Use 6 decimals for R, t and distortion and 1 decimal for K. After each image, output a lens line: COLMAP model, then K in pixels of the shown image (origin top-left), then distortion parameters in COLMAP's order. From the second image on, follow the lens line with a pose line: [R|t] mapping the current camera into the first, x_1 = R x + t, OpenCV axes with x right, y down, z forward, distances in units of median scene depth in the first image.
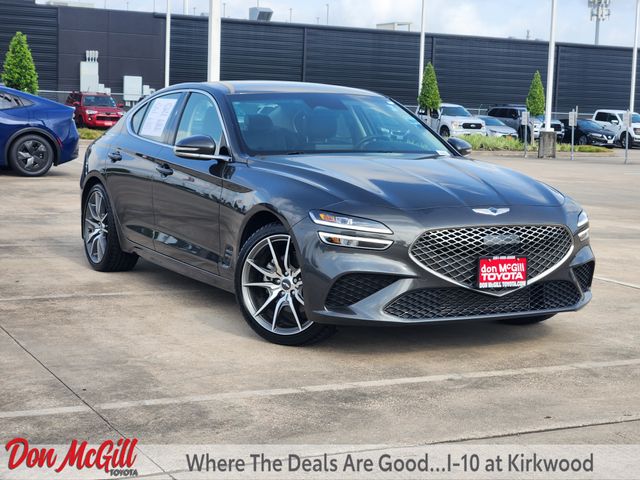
lens RADIAL K [[1263.5, 0, 320.0], [0, 1263.5, 240.0], [0, 0, 1]] dist [-0.451350, 4.961736]
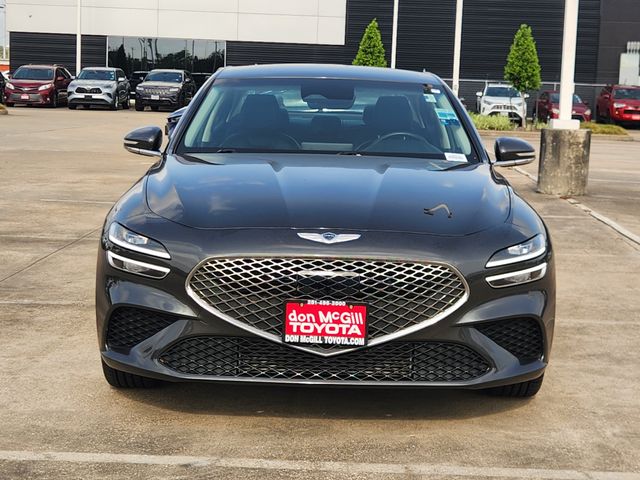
lens RADIAL K [[1217.1, 0, 330.8], [0, 1217.1, 239.5], [0, 0, 1]] dist [0.165652, 0.061516]
pose [[0.889235, 0.064291, -0.452911, 0.461332], [-0.061512, 0.997888, 0.020880, -0.036803], [0.453296, 0.009293, 0.891311, 0.377780]]
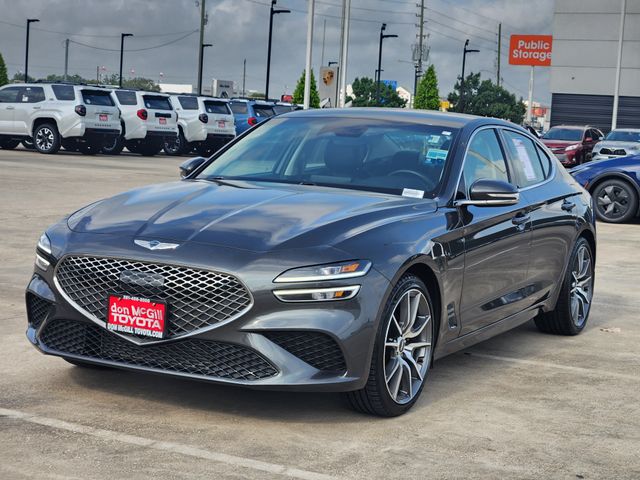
lens RADIAL K [[1268.7, 0, 319.3], [0, 1268.7, 227.5], [0, 0, 1]] dist [-0.197907, 2.238207]
pose [[0.558968, 0.078569, -0.825458, 0.912571], [-0.130185, 0.991470, 0.006214, -0.054881], [0.818906, 0.103989, 0.564429, 0.613223]]
